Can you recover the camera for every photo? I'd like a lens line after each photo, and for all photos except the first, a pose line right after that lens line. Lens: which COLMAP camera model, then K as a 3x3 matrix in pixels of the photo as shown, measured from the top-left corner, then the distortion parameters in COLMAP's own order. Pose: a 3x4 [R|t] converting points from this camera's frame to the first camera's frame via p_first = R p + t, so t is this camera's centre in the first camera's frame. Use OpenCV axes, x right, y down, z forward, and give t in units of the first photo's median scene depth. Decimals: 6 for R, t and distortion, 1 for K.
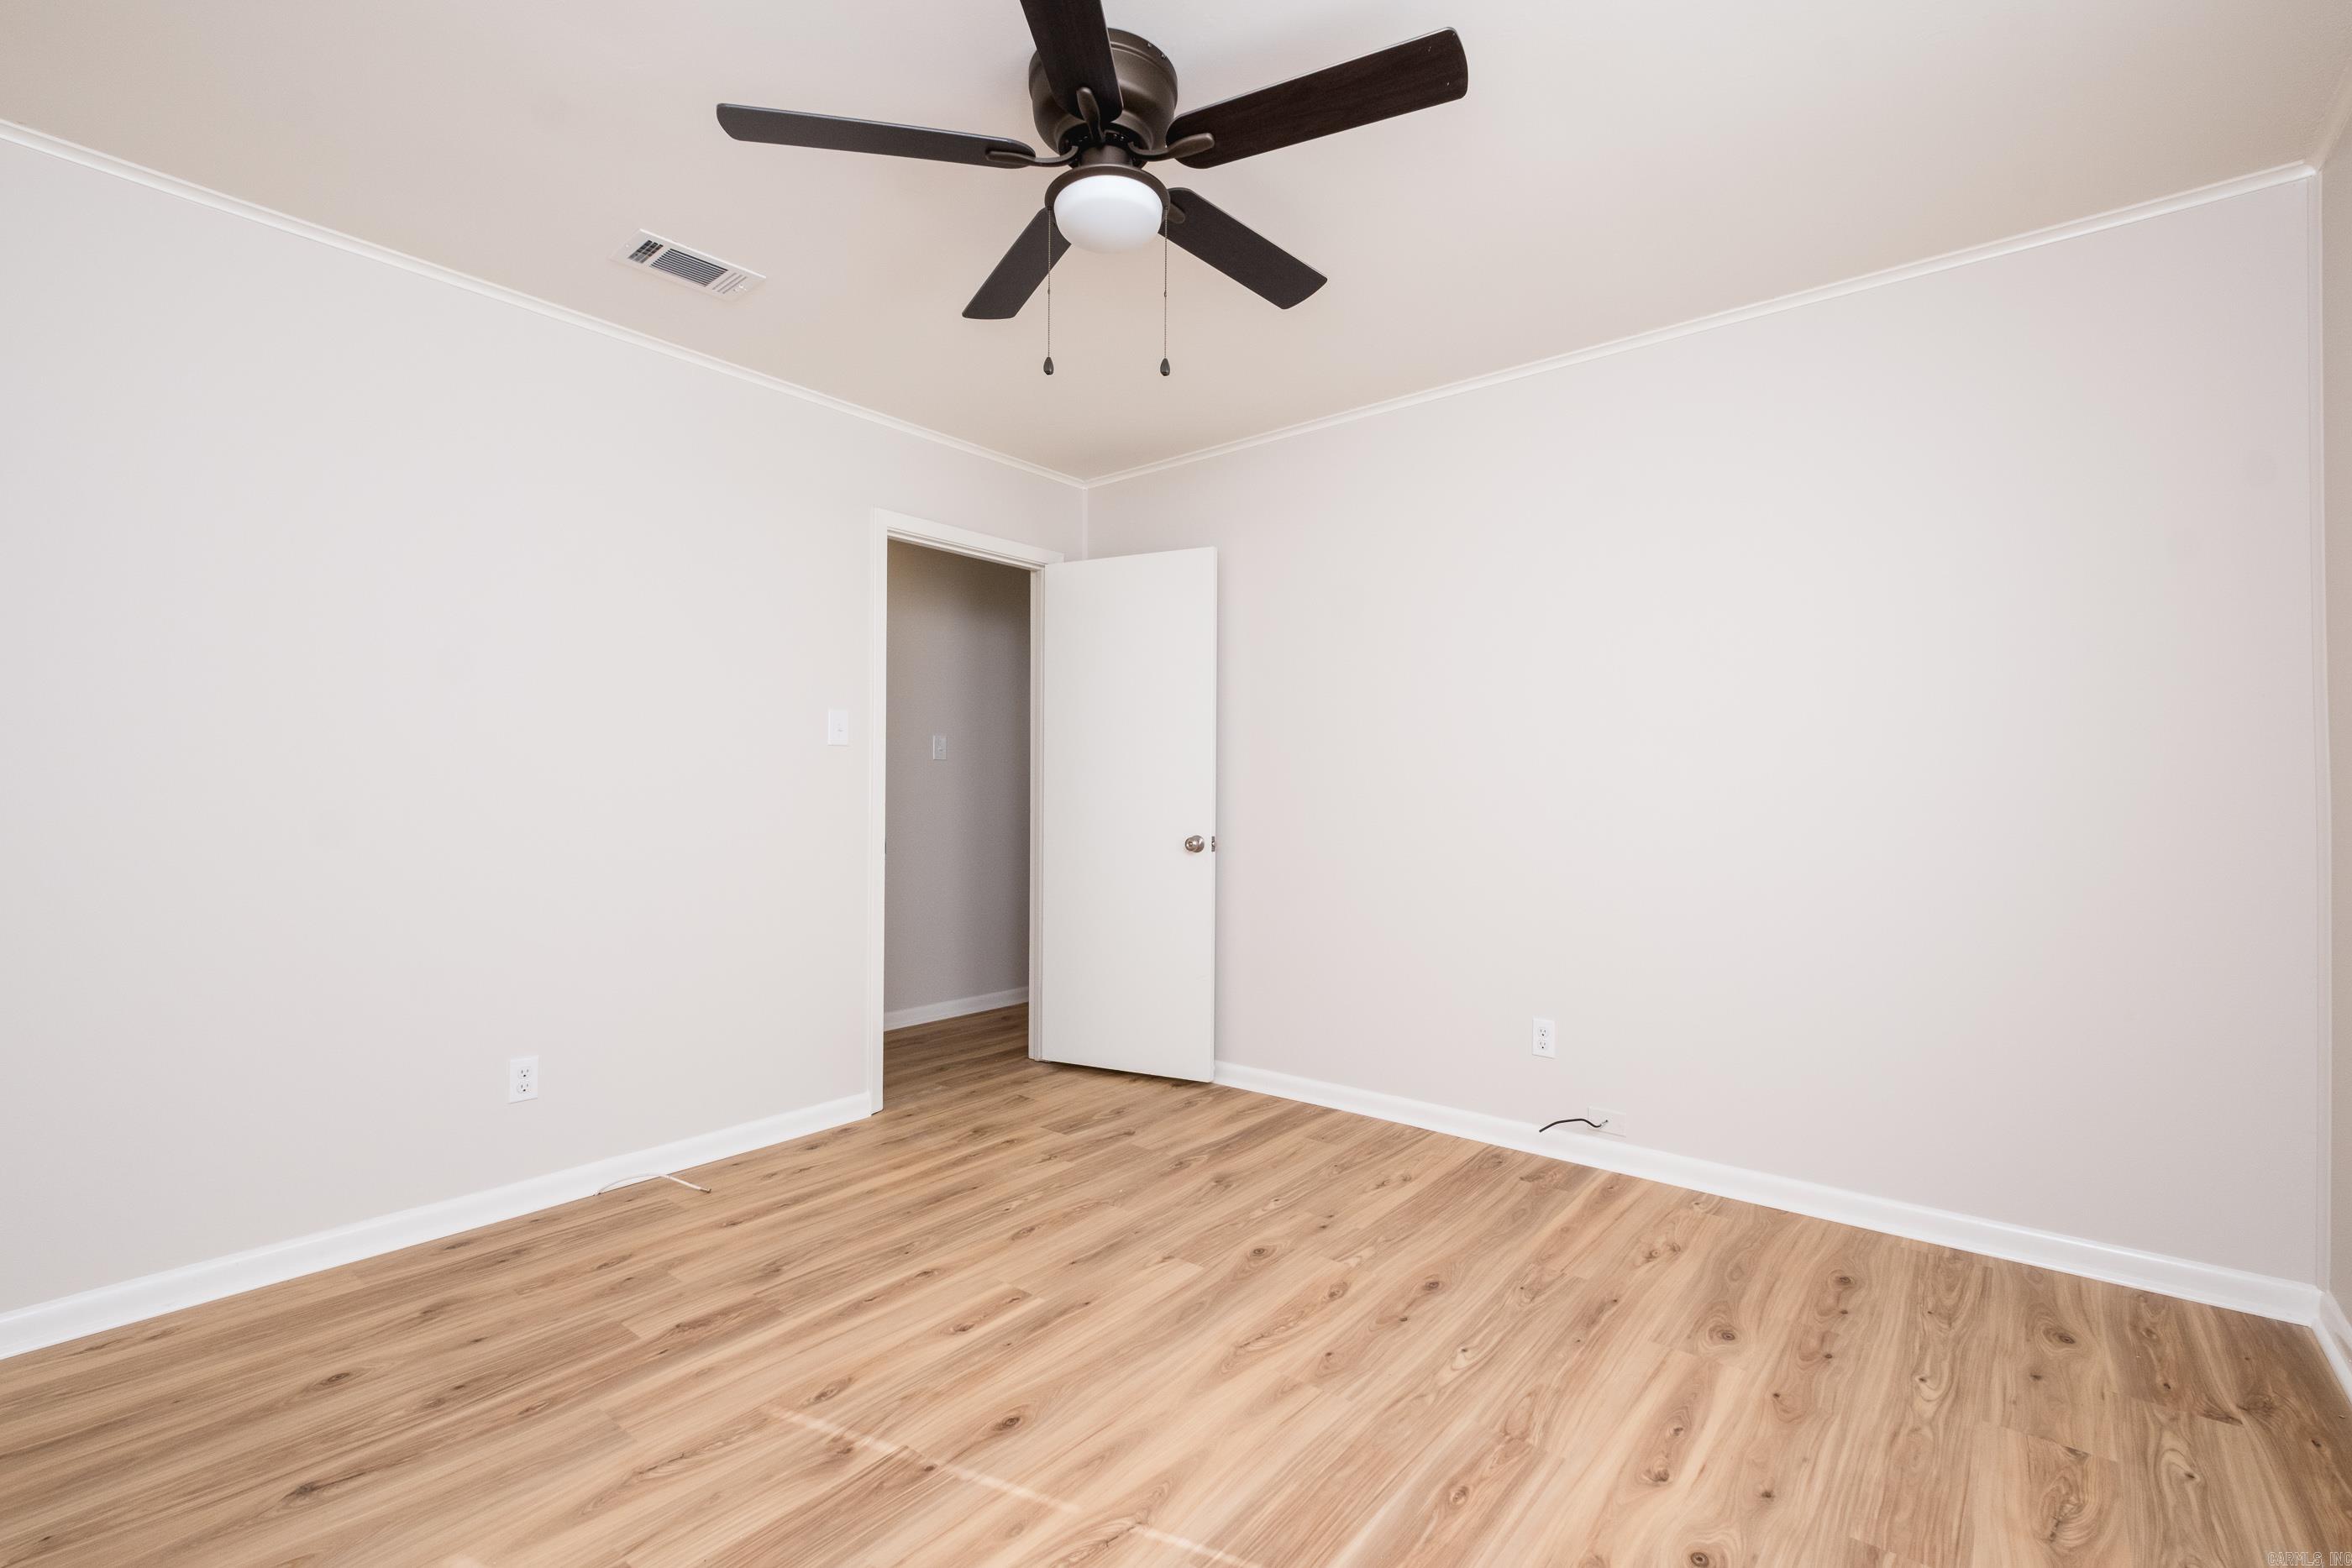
lens RADIAL K [[1026.9, 0, 1182.3], [0, 1026.9, 786.9], [0, 0, 1]] dist [0.003618, -0.003830]
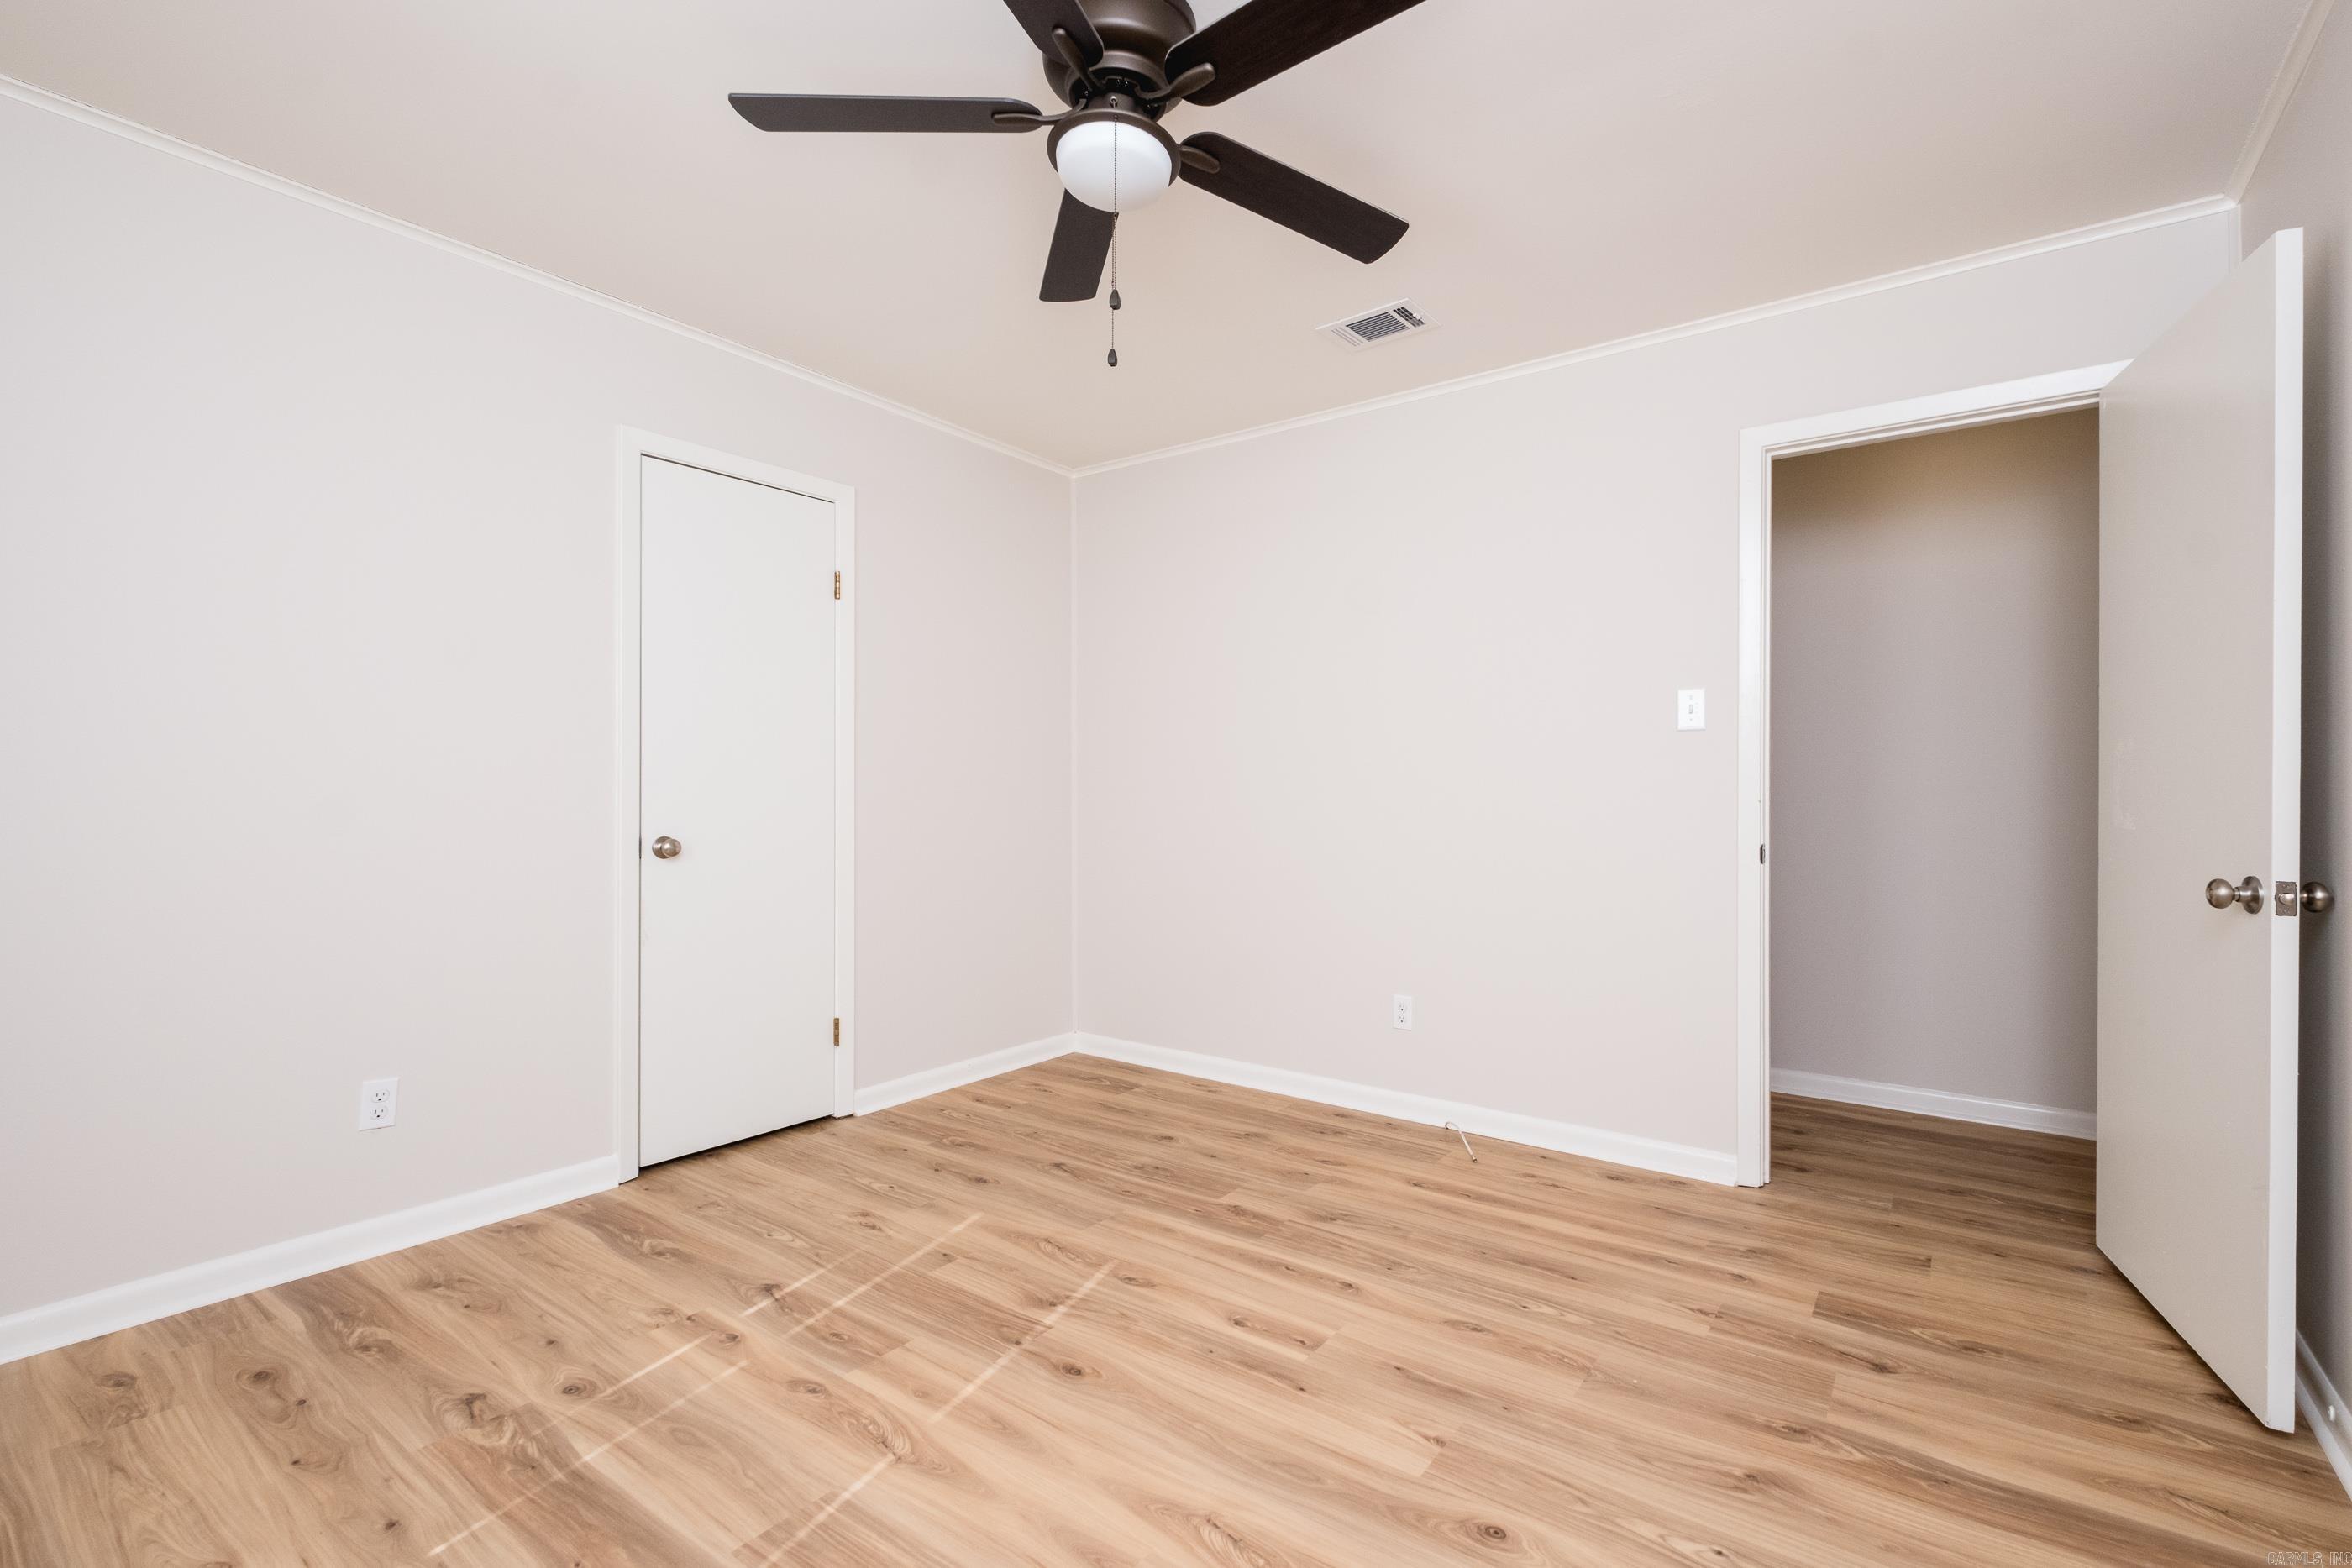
lens RADIAL K [[960.8, 0, 1180.6], [0, 960.8, 784.2], [0, 0, 1]] dist [-0.000040, -0.000532]
pose [[0.092129, -0.002528, -0.995744, 0.567328], [0.002331, 0.999995, -0.002323, 0.007397], [0.995744, -0.002107, 0.092135, 0.689652]]
